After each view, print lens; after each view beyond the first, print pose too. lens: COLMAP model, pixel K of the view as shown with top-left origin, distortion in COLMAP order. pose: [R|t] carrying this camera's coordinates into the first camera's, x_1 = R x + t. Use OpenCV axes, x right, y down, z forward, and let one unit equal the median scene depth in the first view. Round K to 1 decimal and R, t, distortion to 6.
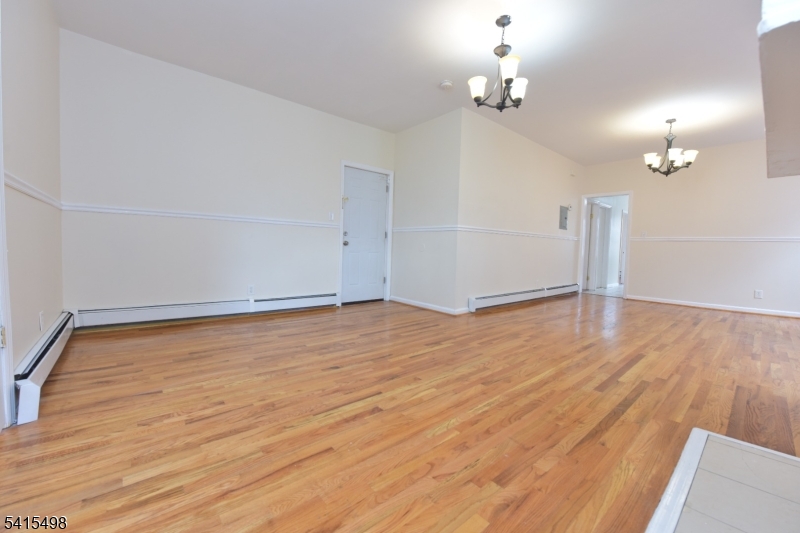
lens RADIAL K [[319.7, 0, 400.0], [0, 319.7, 266.5], [0, 0, 1]] dist [-0.012035, -0.003643]
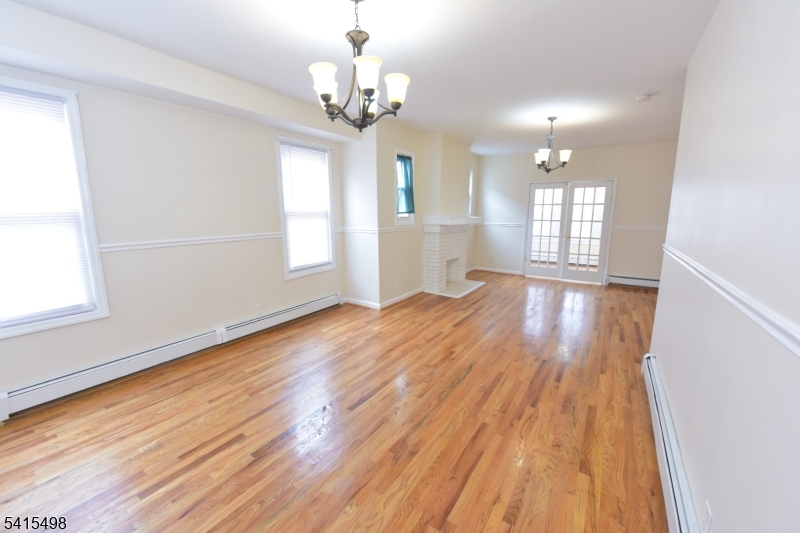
lens RADIAL K [[319.7, 0, 400.0], [0, 319.7, 266.5], [0, 0, 1]] dist [-0.012035, -0.003643]
pose [[-0.961088, 0.018670, -0.275610, 1.821193], [-0.044240, 0.974433, 0.220278, -0.398936], [0.272677, 0.223899, -0.935690, 2.909900]]
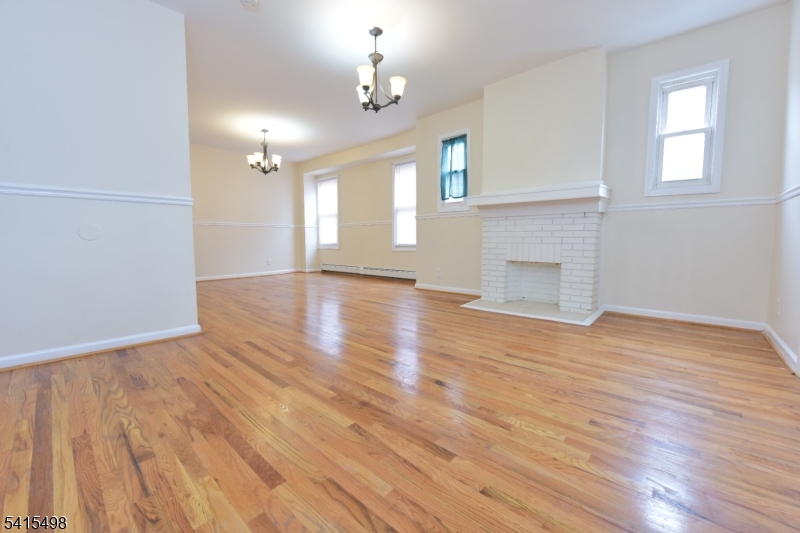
lens RADIAL K [[319.7, 0, 400.0], [0, 319.7, 266.5], [0, 0, 1]] dist [-0.012035, -0.003643]
pose [[-0.132549, -0.108591, 0.985210, -1.031785], [0.057331, 0.991476, 0.116995, -0.076807], [-0.989517, 0.071991, -0.125193, 1.284349]]
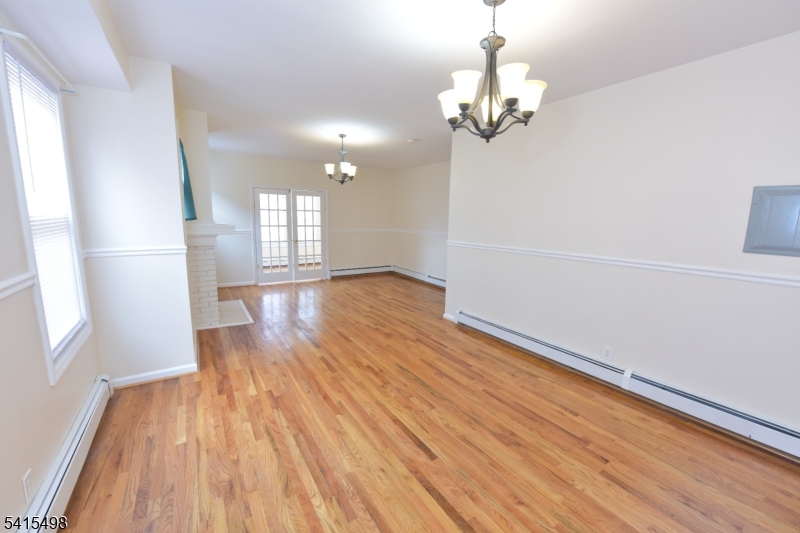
lens RADIAL K [[319.7, 0, 400.0], [0, 319.7, 266.5], [0, 0, 1]] dist [-0.012035, -0.003643]
pose [[-0.125025, 0.121839, -0.984644, 2.566905], [-0.082008, 0.987766, 0.132638, -0.335033], [0.988758, 0.097332, -0.113504, 1.873328]]
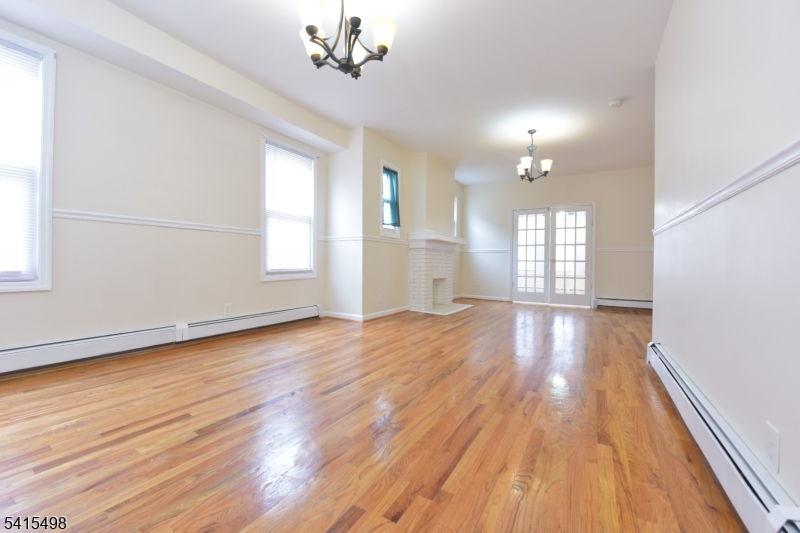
lens RADIAL K [[319.7, 0, 400.0], [0, 319.7, 266.5], [0, 0, 1]] dist [-0.012035, -0.003643]
pose [[-0.947505, -0.038062, -0.317469, 1.790088], [-0.058987, 0.996655, 0.056560, -0.099956], [0.314254, 0.072317, -0.946580, 2.869371]]
